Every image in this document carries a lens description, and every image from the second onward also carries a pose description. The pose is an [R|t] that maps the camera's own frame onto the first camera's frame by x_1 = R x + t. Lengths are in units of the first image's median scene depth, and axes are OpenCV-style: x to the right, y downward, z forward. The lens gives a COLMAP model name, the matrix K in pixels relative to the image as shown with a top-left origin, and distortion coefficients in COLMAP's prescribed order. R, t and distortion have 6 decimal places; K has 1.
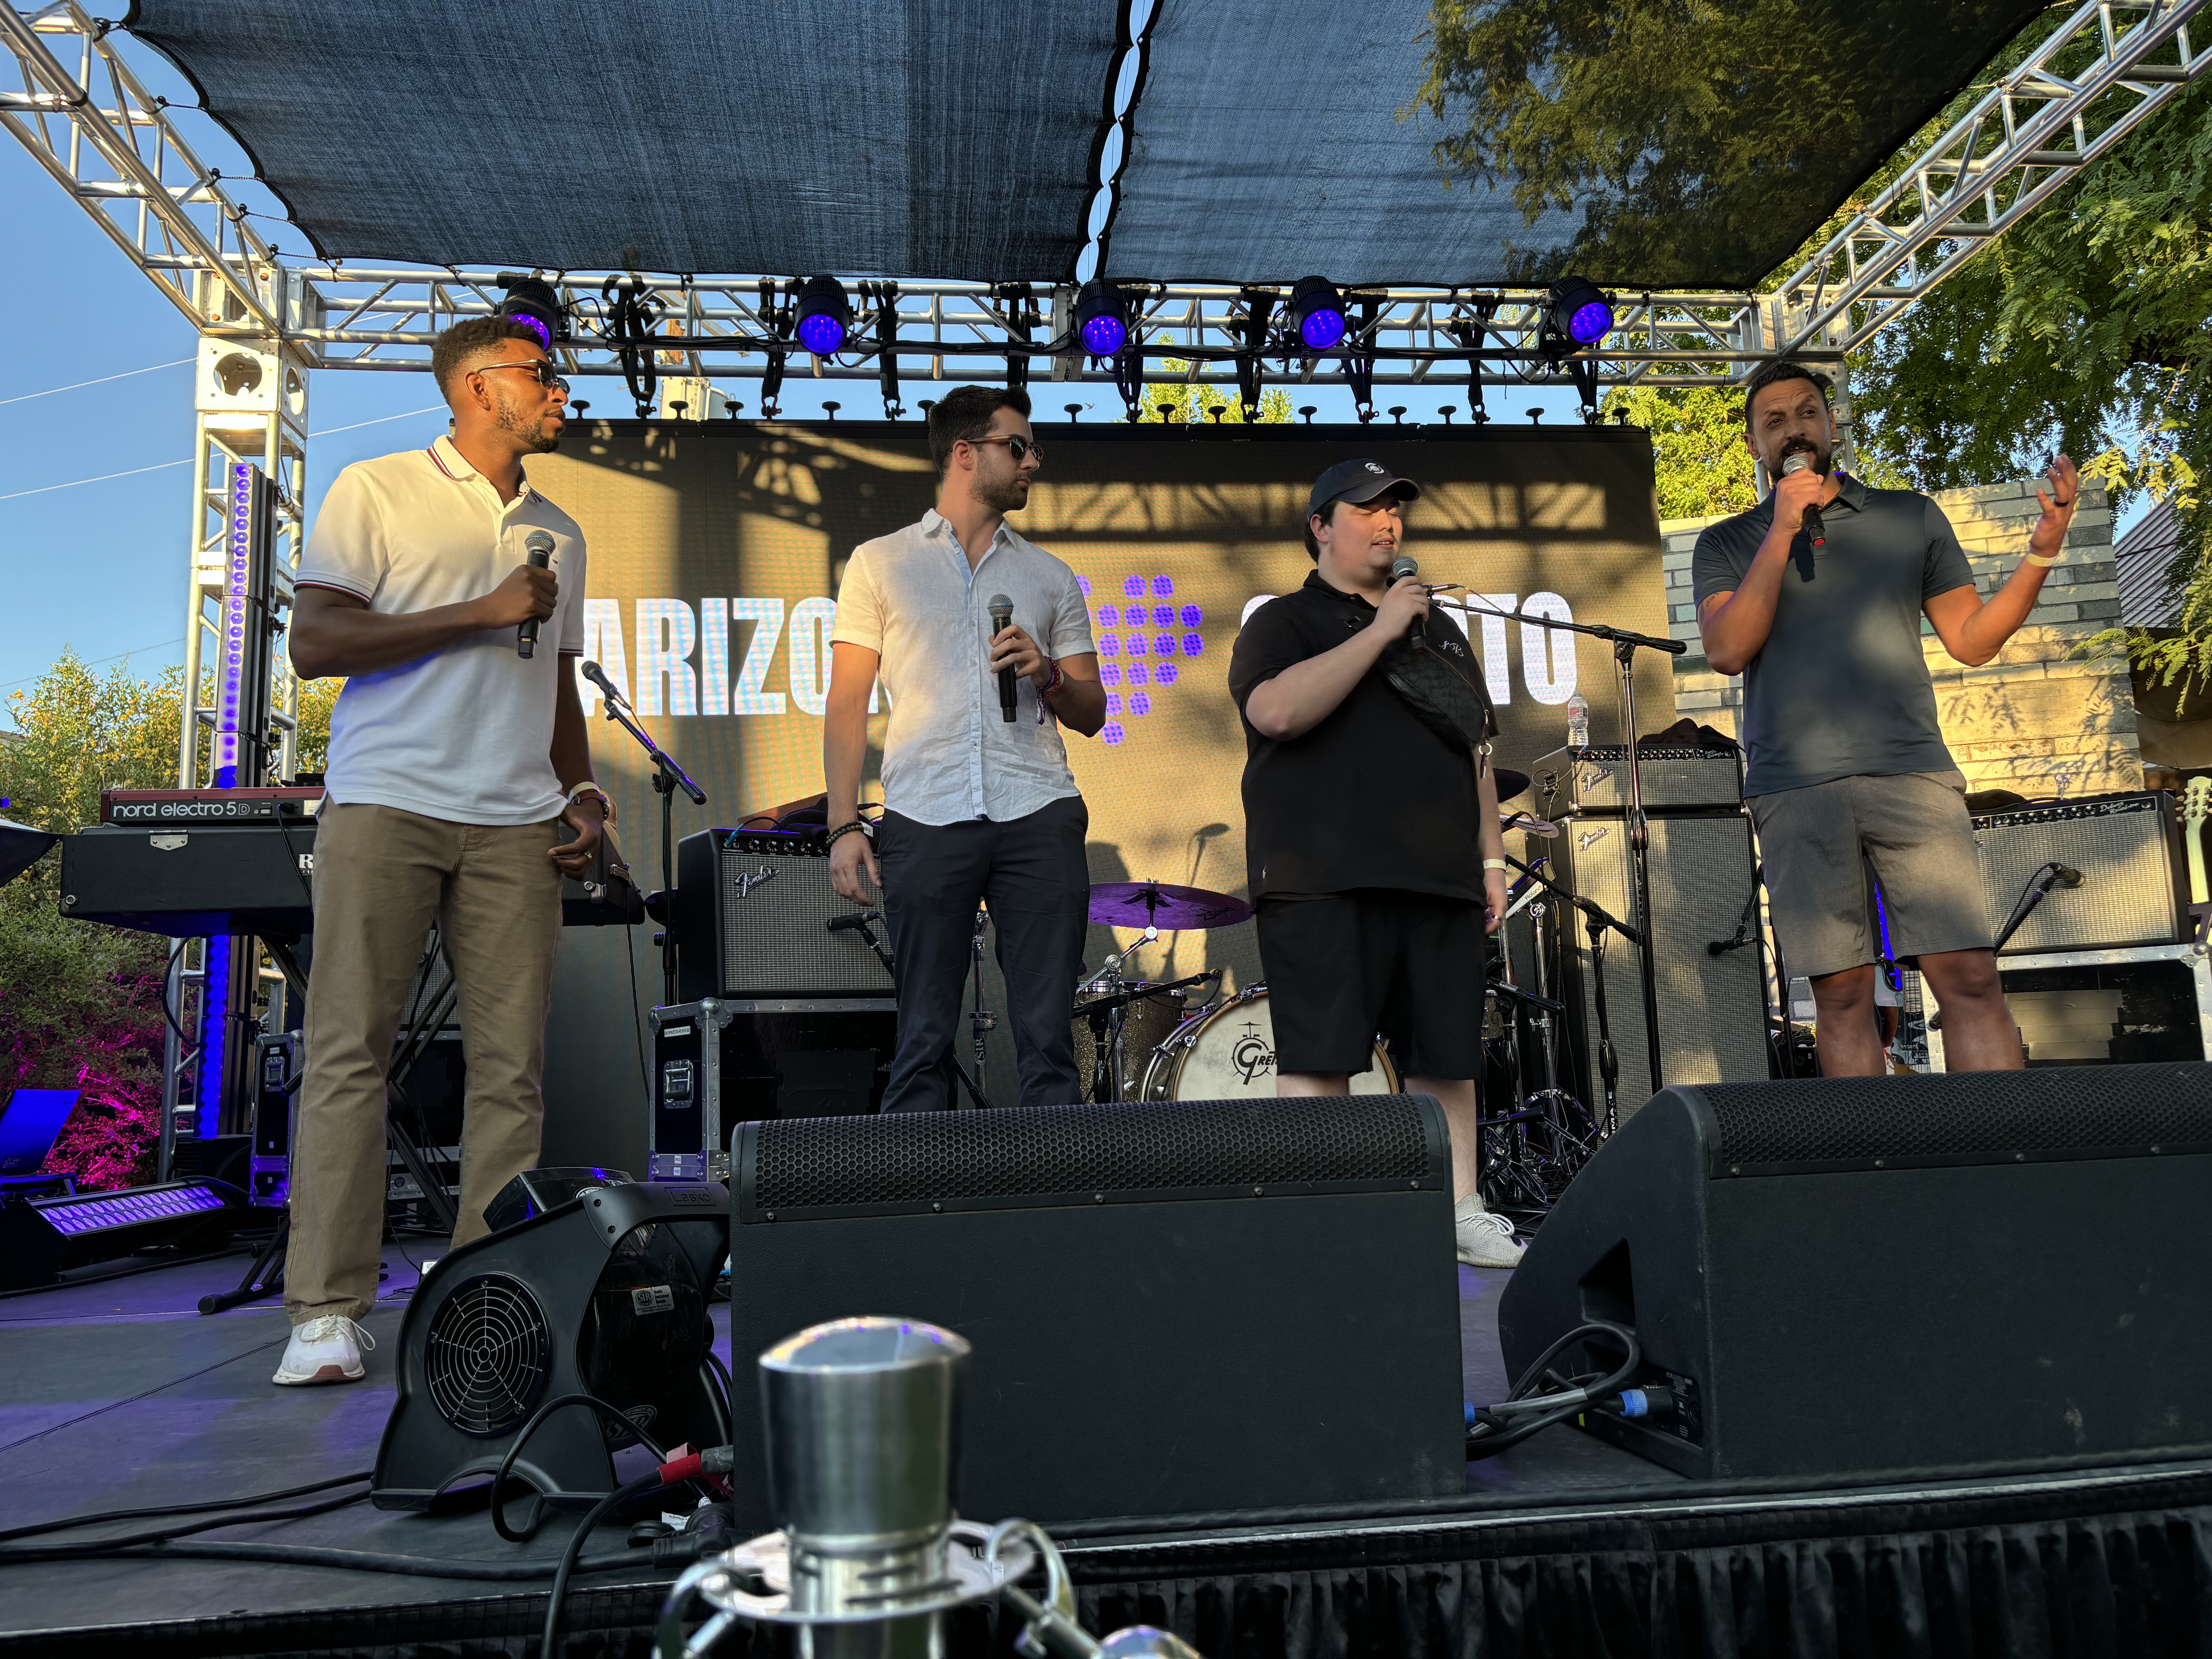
lens RADIAL K [[1685.2, 0, 1105.3], [0, 1685.2, 822.9], [0, 0, 1]] dist [0.027801, -0.022164]
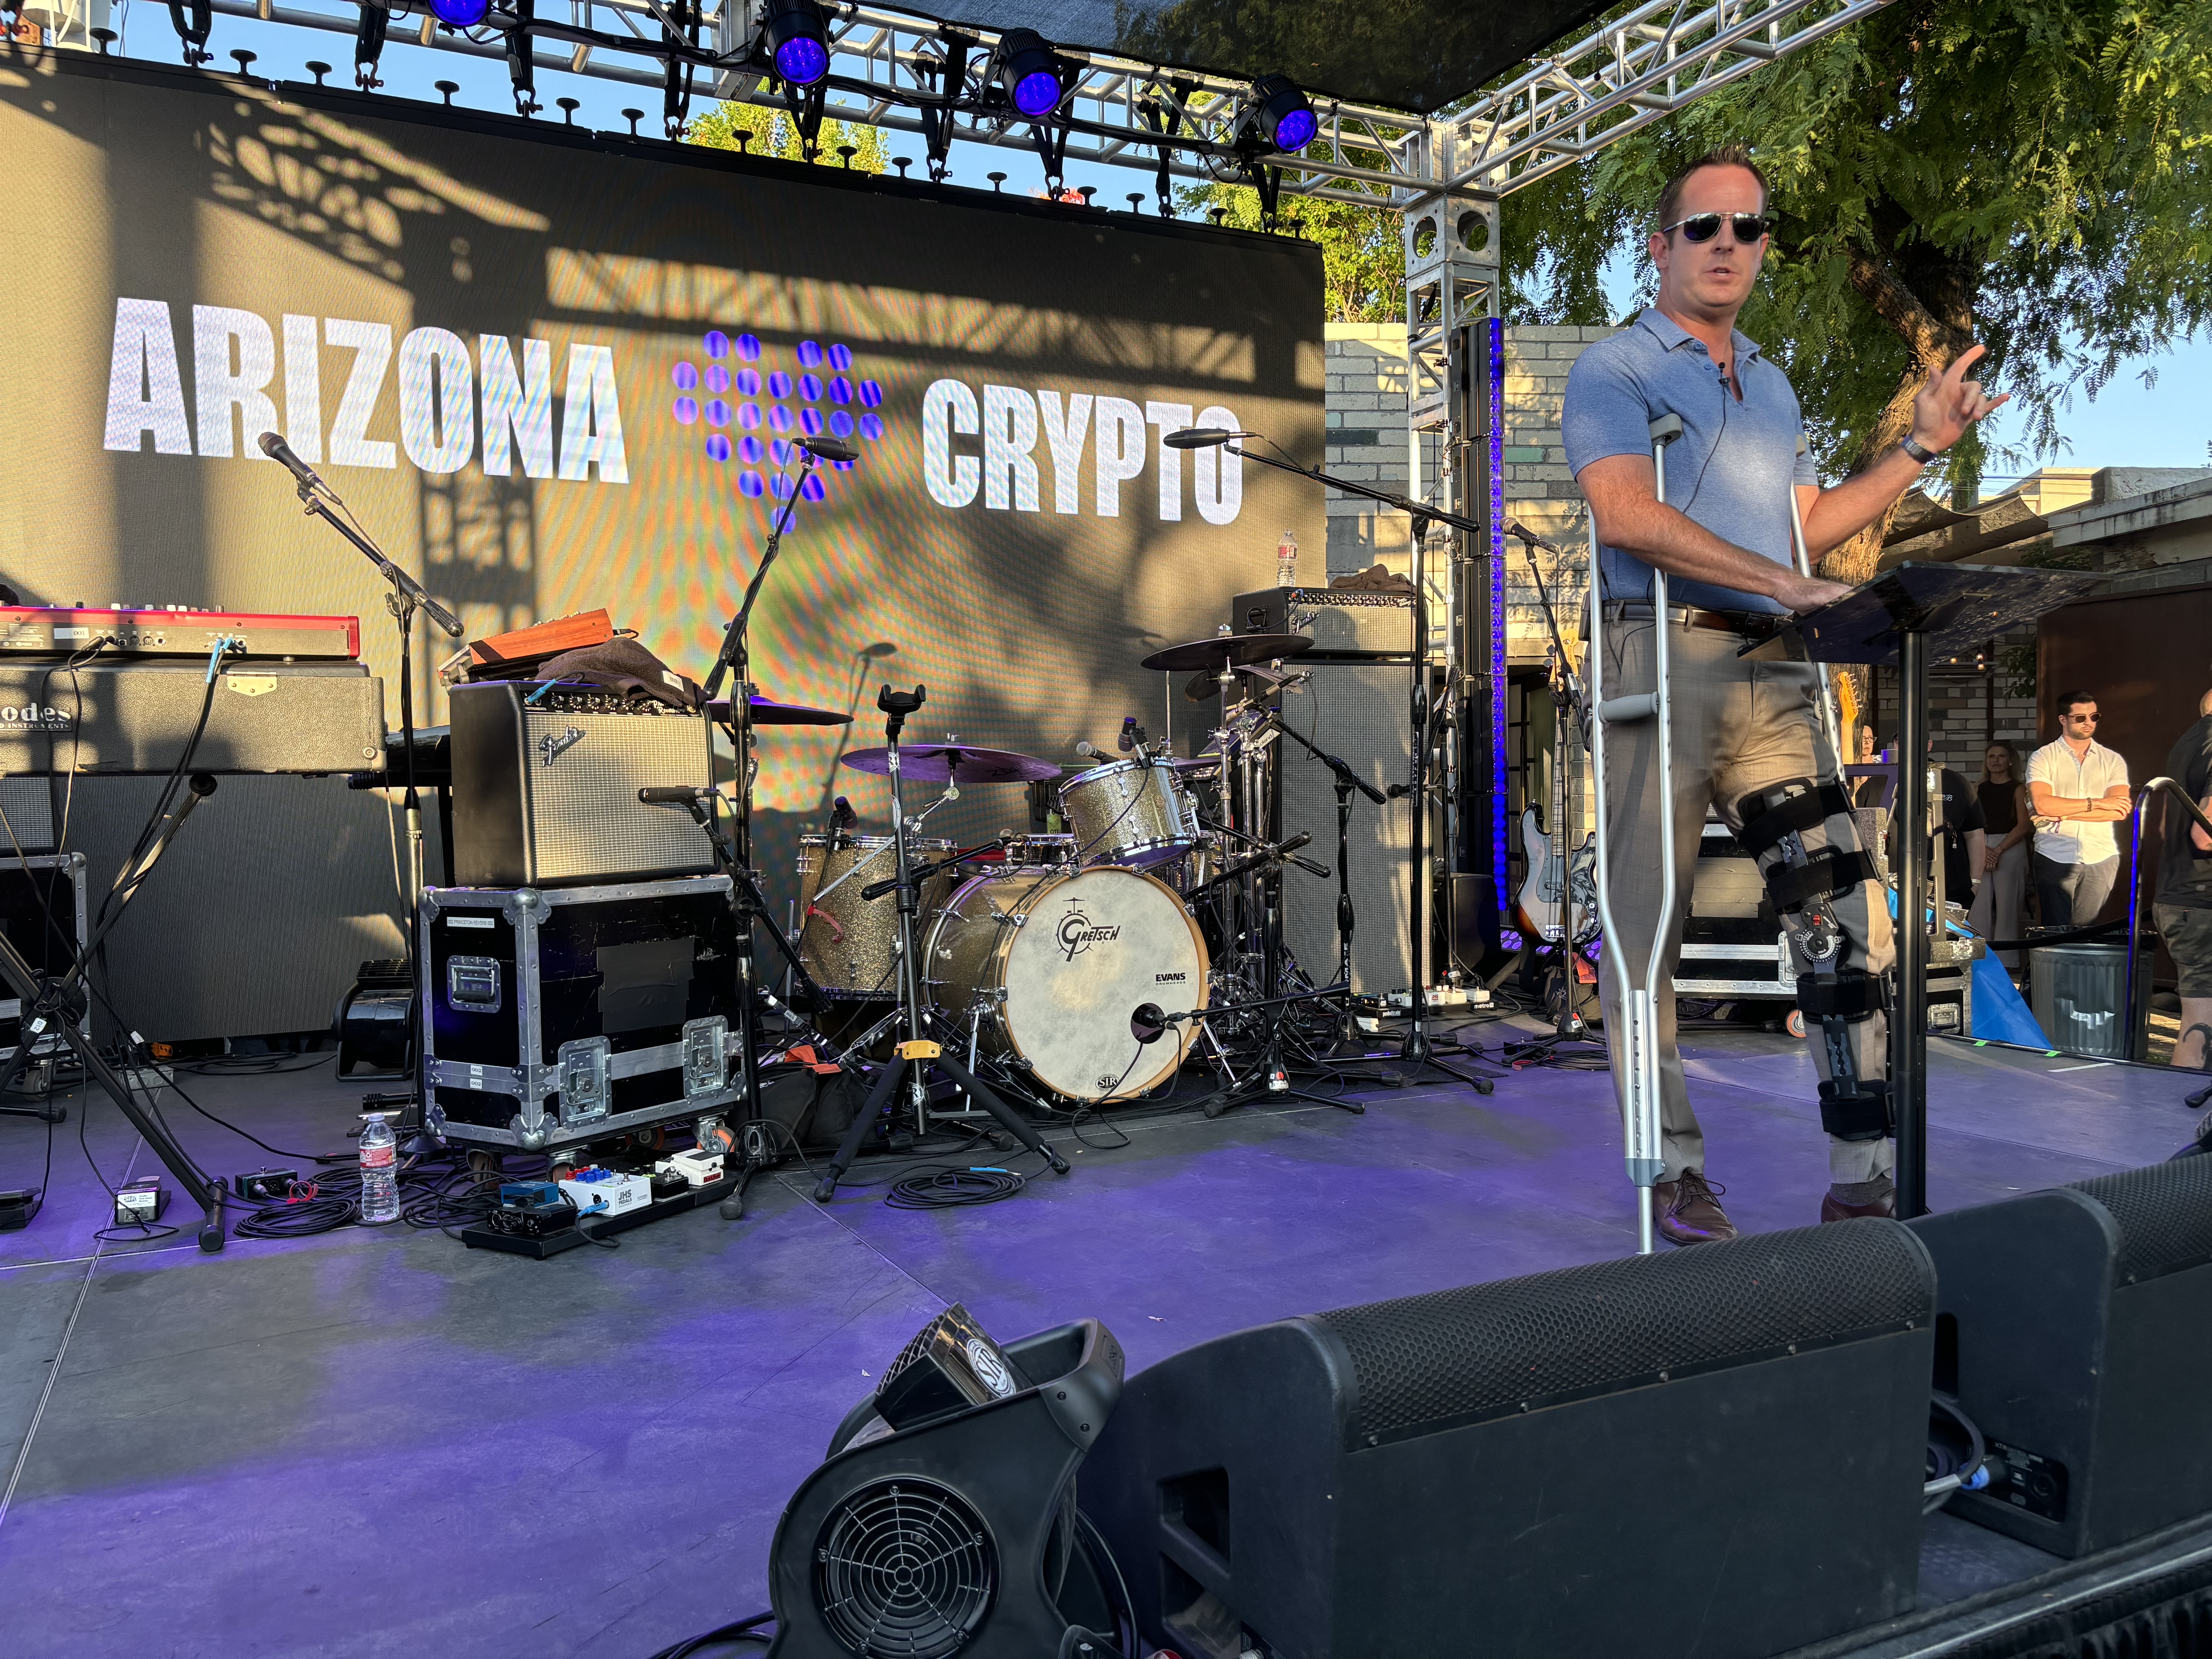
lens RADIAL K [[1685.2, 0, 1114.8], [0, 1685.2, 833.1], [0, 0, 1]] dist [0.027801, -0.022164]
pose [[0.939269, 0.014151, 0.342889, -0.135576], [-0.072490, 0.984786, 0.157930, -0.043661], [-0.335438, -0.173195, 0.926005, 0.064484]]
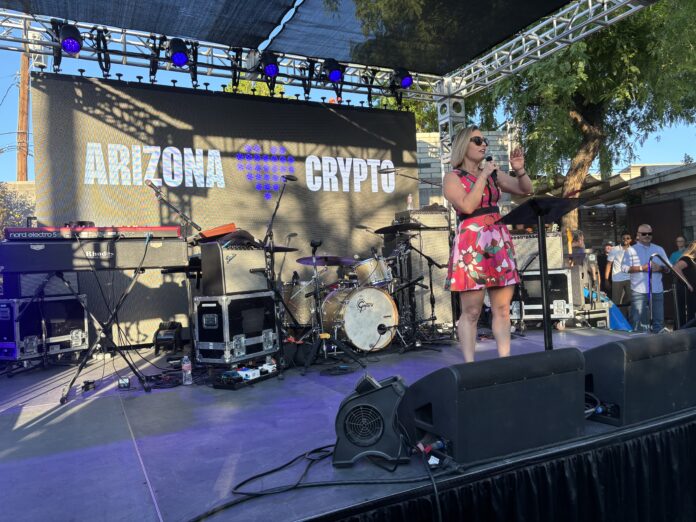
lens RADIAL K [[530.3, 0, 345.2], [0, 530.3, 262.8], [0, 0, 1]] dist [0.027801, -0.022164]
pose [[0.940633, -0.002147, 0.339418, -0.198461], [-0.038037, 0.993015, 0.111693, -0.045422], [-0.337287, -0.117973, 0.933981, -0.017139]]
